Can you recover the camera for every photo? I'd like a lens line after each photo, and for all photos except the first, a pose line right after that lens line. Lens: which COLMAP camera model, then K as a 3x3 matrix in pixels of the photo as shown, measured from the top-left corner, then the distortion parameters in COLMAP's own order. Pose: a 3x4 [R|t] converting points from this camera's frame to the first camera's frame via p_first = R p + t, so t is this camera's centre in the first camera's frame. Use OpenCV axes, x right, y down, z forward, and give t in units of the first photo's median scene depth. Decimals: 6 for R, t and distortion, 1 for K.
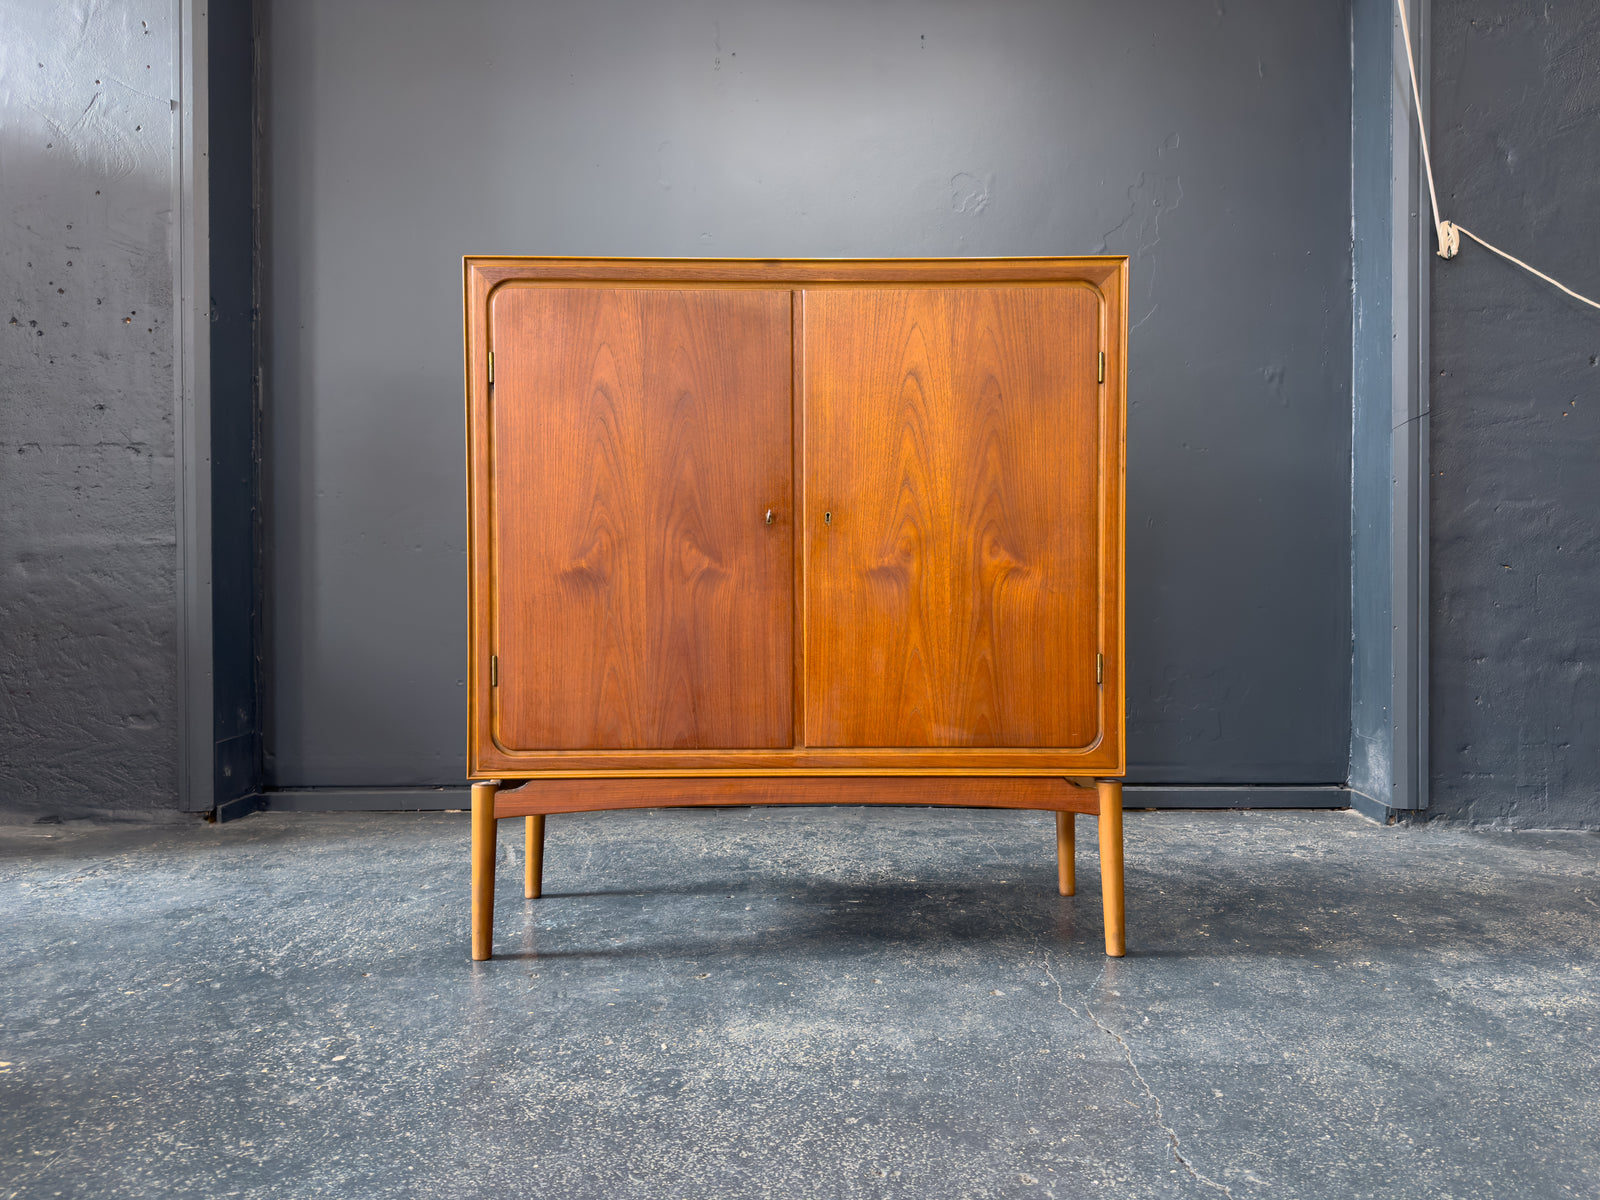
lens RADIAL K [[1172.1, 0, 813.4], [0, 1172.1, 595.5], [0, 0, 1]] dist [0.035268, -0.053809]
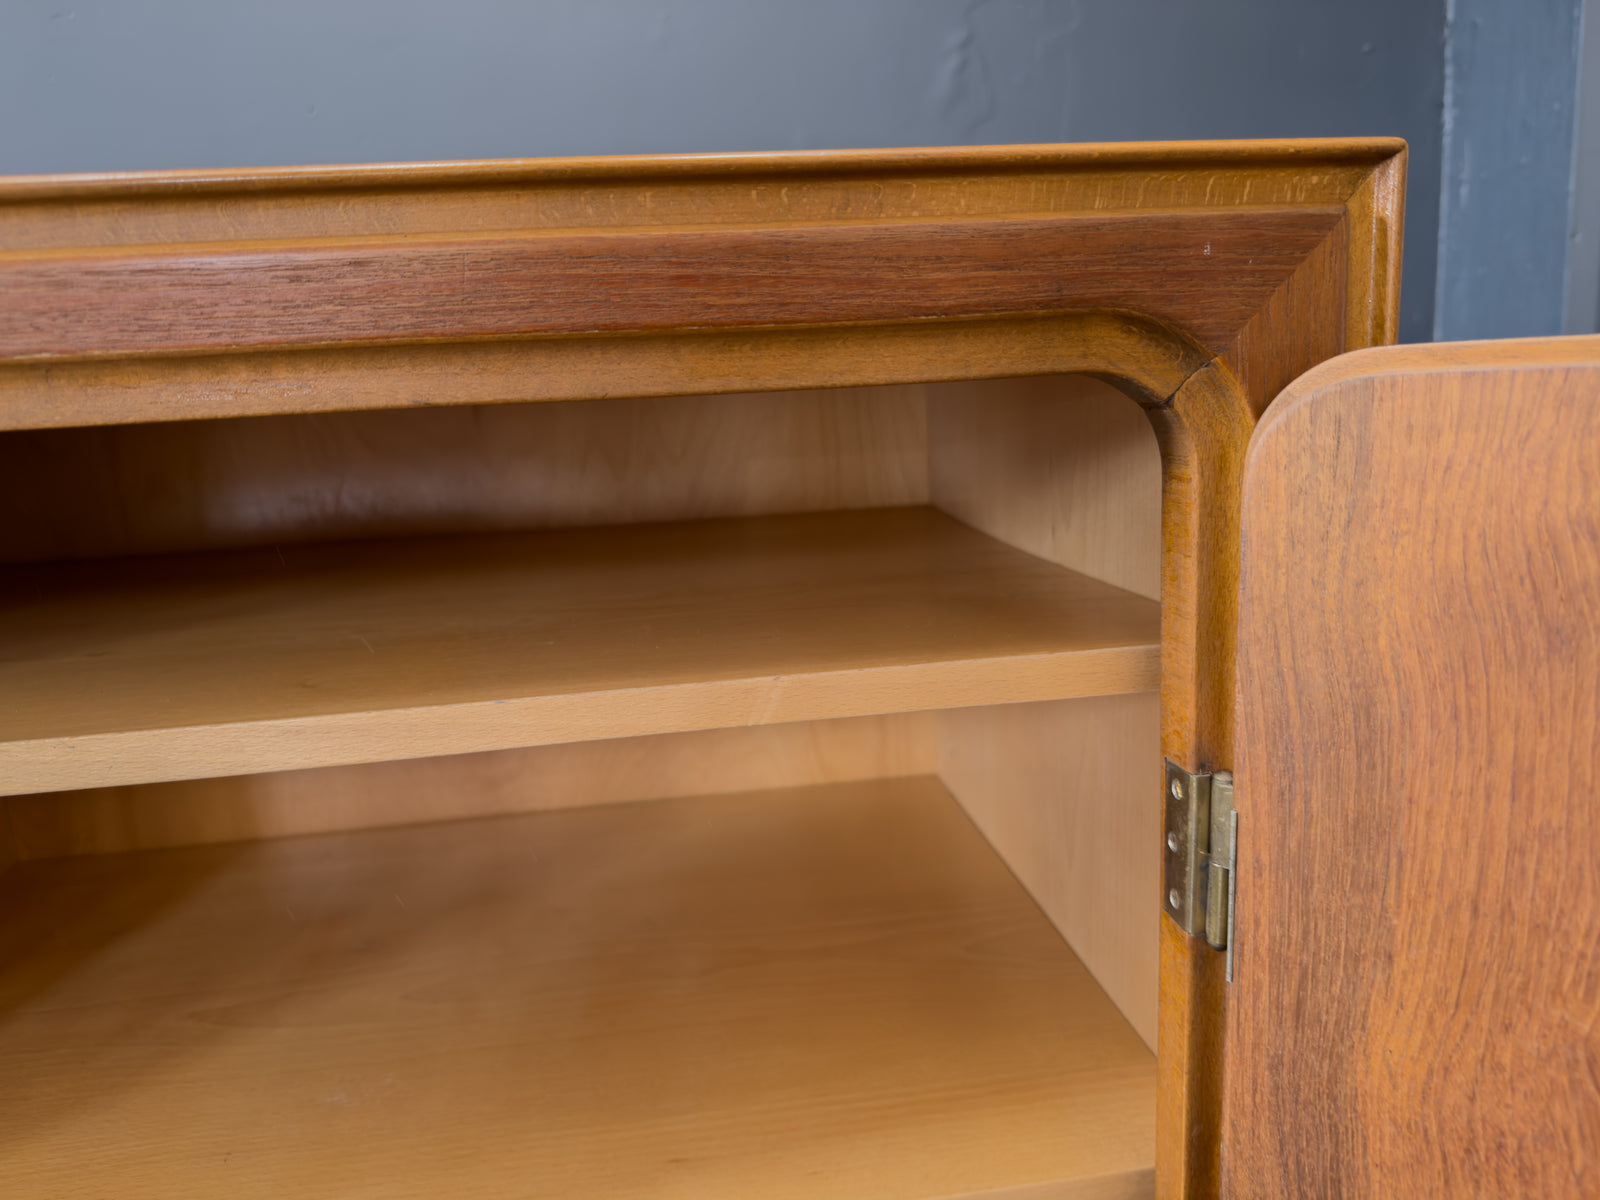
lens RADIAL K [[1172.1, 0, 802.5], [0, 1172.1, 596.9], [0, 0, 1]] dist [0.035268, -0.053809]
pose [[0.988017, -0.071233, 0.136923, 0.151312], [0.047128, 0.983995, 0.171848, -0.234882], [-0.146973, -0.163336, 0.975561, 0.771374]]
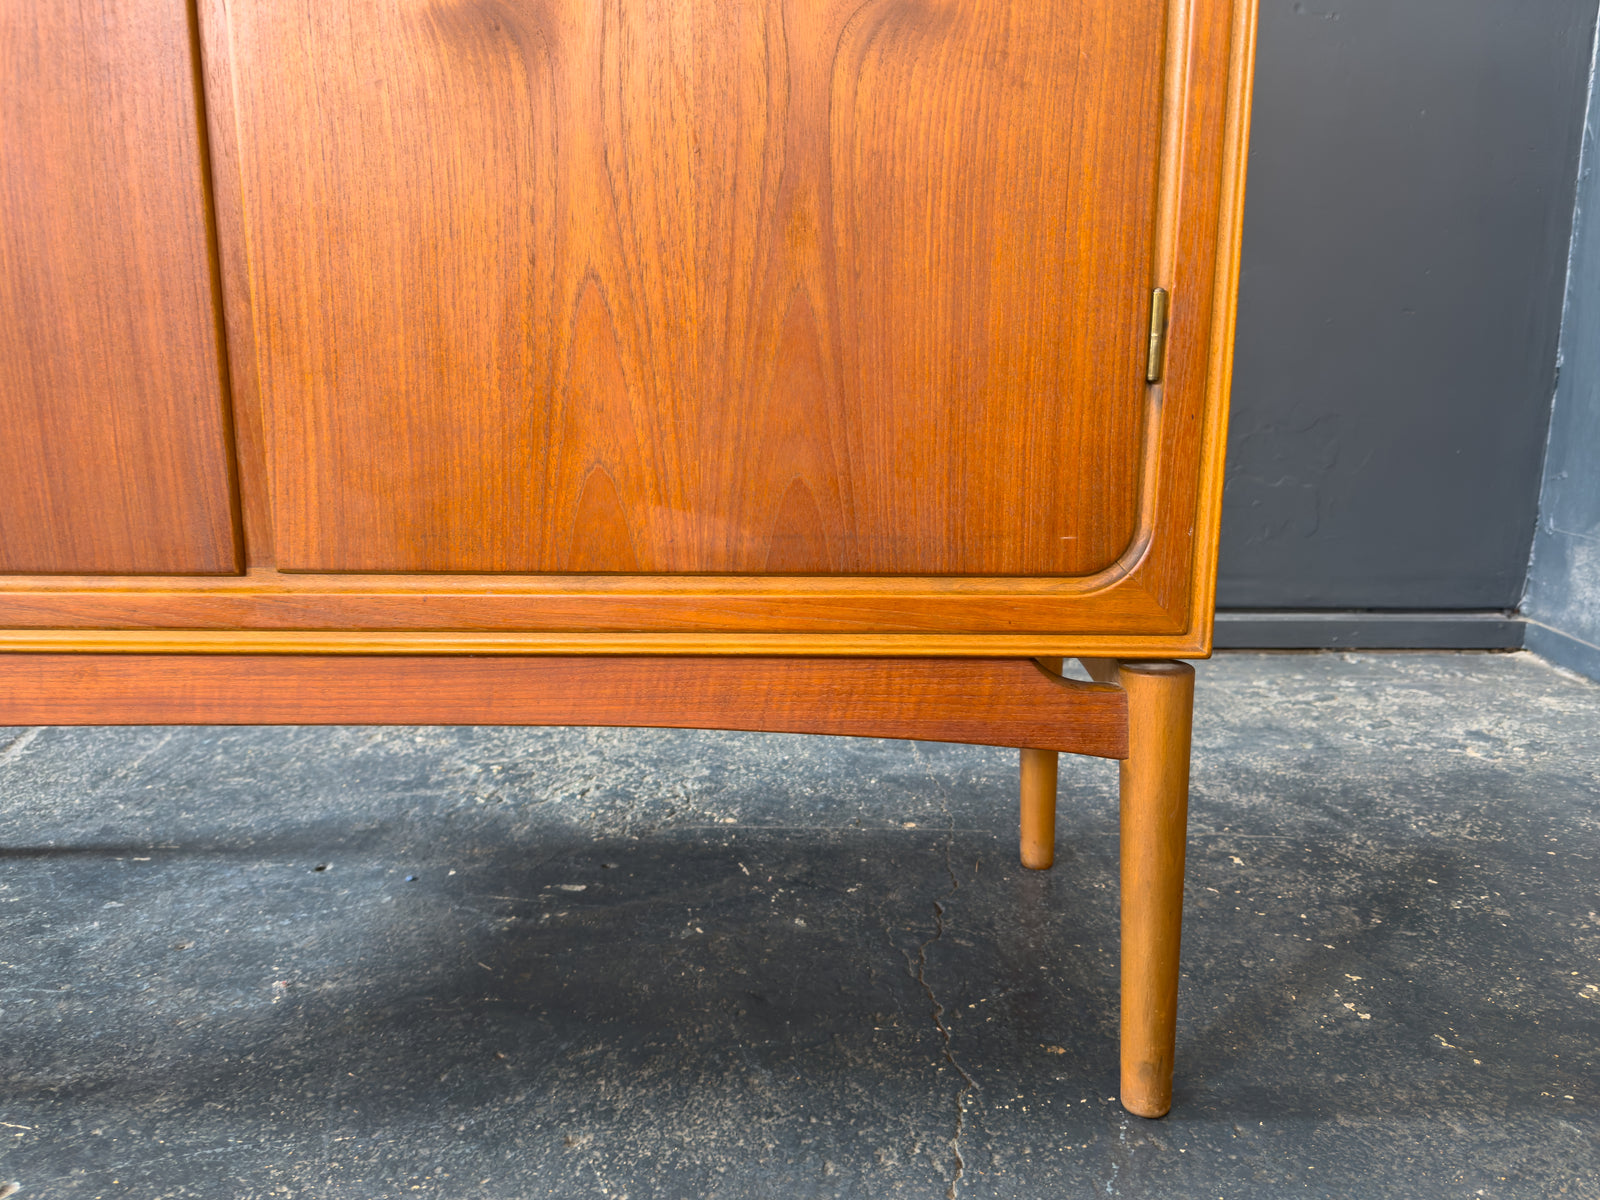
lens RADIAL K [[1172.1, 0, 784.0], [0, 1172.1, 643.2], [0, 0, 1]] dist [0.035268, -0.053809]
pose [[0.999619, 0.006617, -0.026808, 0.136480], [-0.000640, 0.976150, 0.217098, 0.068317], [0.027605, -0.216998, 0.975782, 0.599274]]
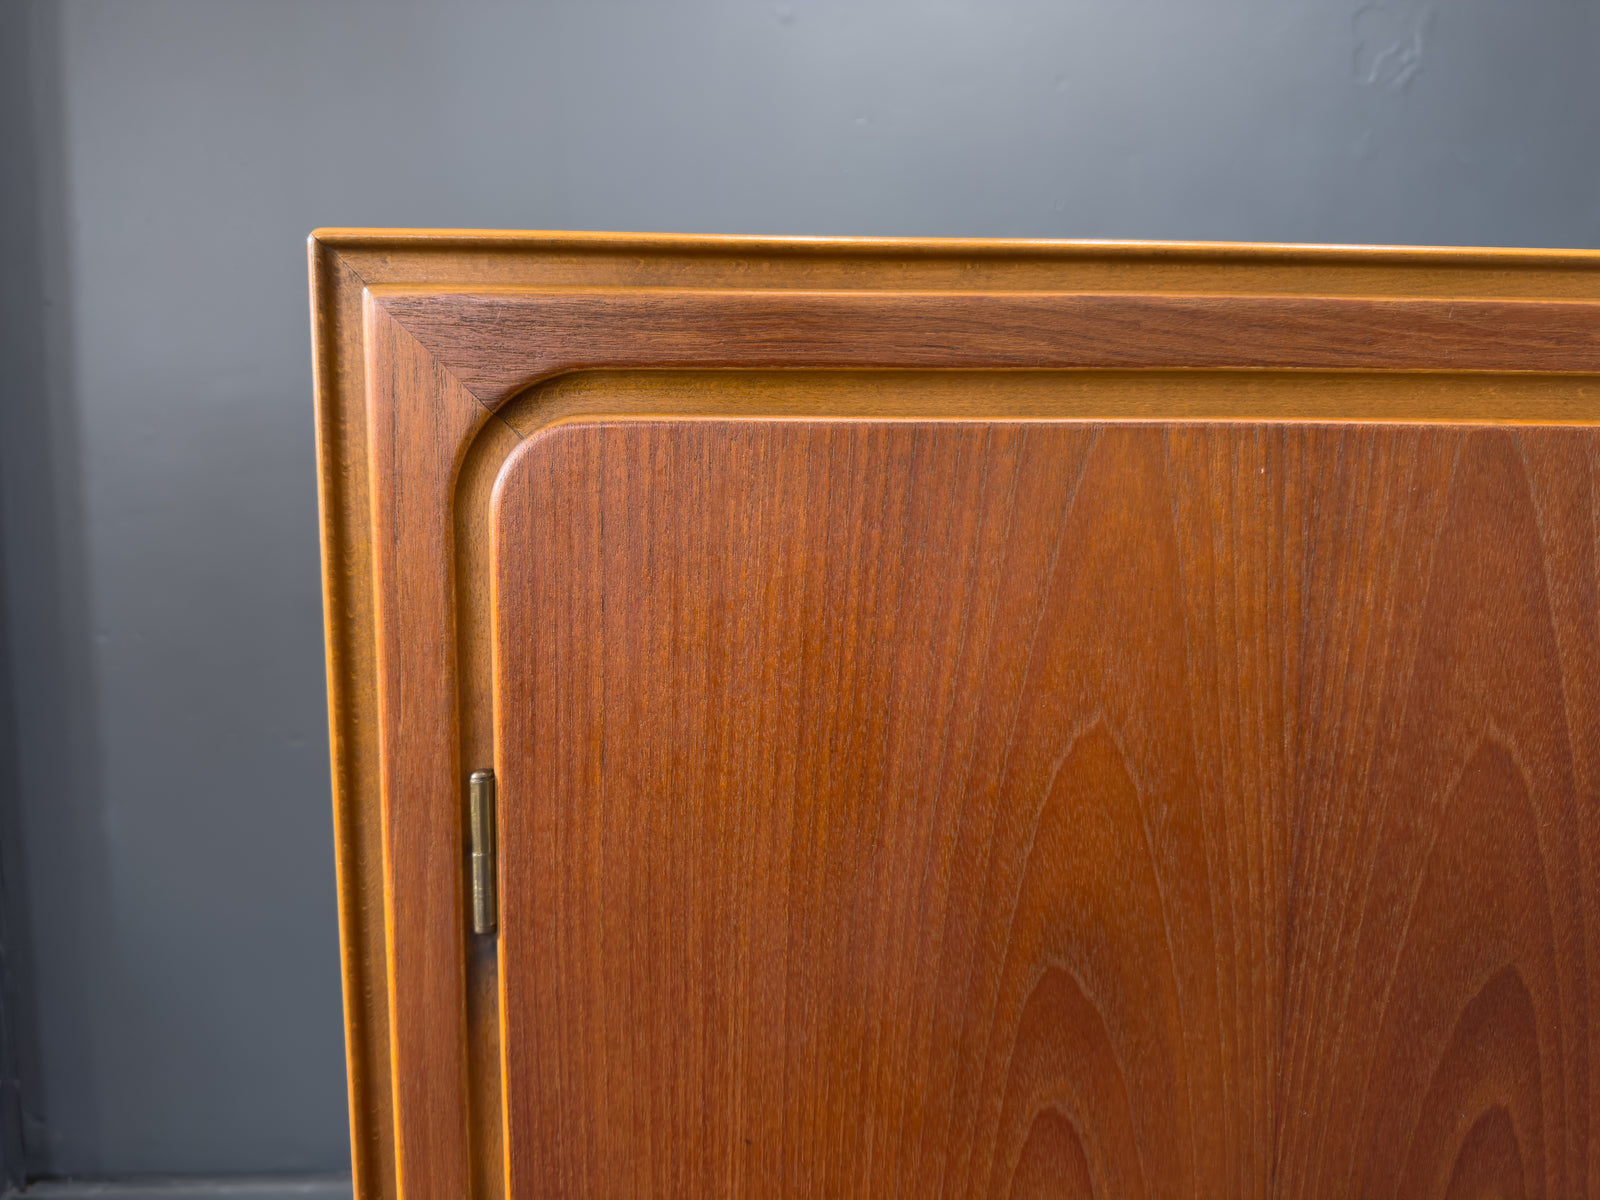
lens RADIAL K [[1172.1, 0, 820.4], [0, 1172.1, 602.6], [0, 0, 1]] dist [0.035268, -0.053809]
pose [[0.998798, 0.003339, 0.048901, -0.206624], [-0.008197, 0.995005, 0.099486, -0.224483], [-0.048324, -0.099768, 0.993837, 0.735136]]
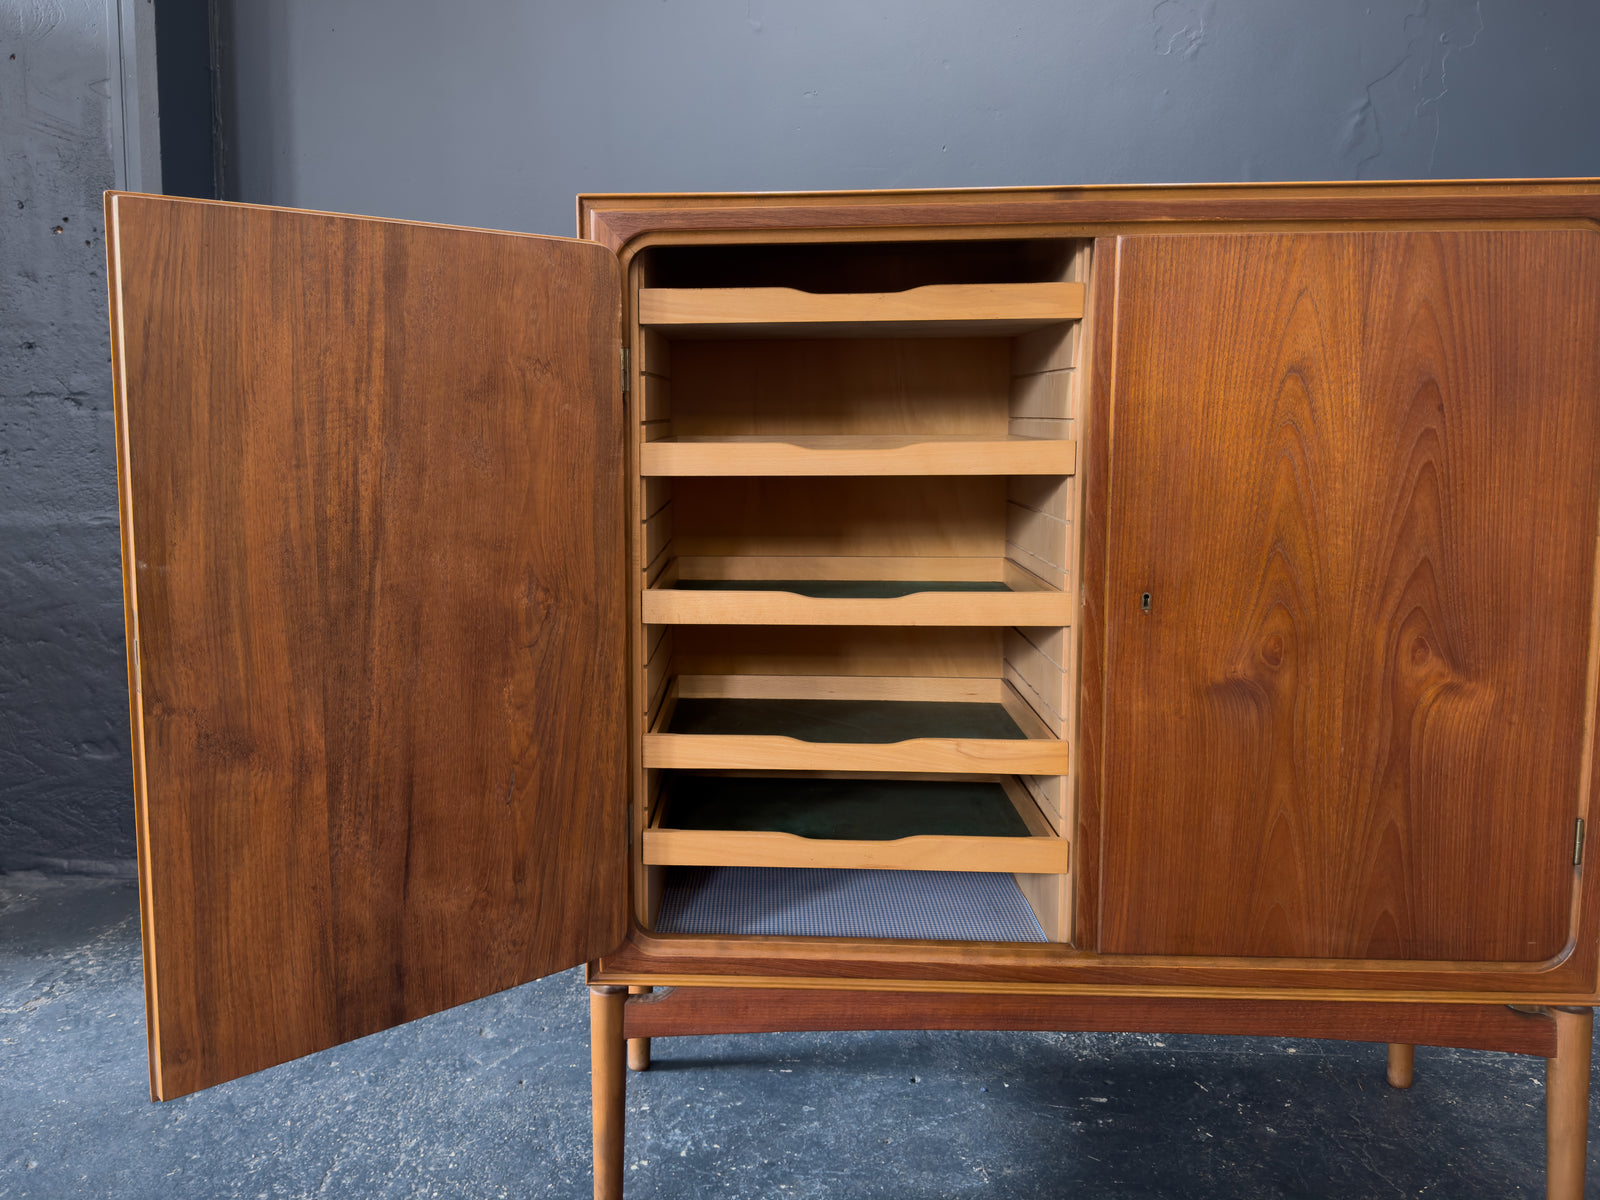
lens RADIAL K [[1228.7, 0, 695.7], [0, 1228.7, 532.7], [0, 0, 1]] dist [0.033335, -0.050963]
pose [[0.998412, 0.002671, -0.056268, -0.174616], [0.002046, 0.996498, 0.083594, -0.144600], [0.056294, -0.083577, 0.994910, 0.296177]]
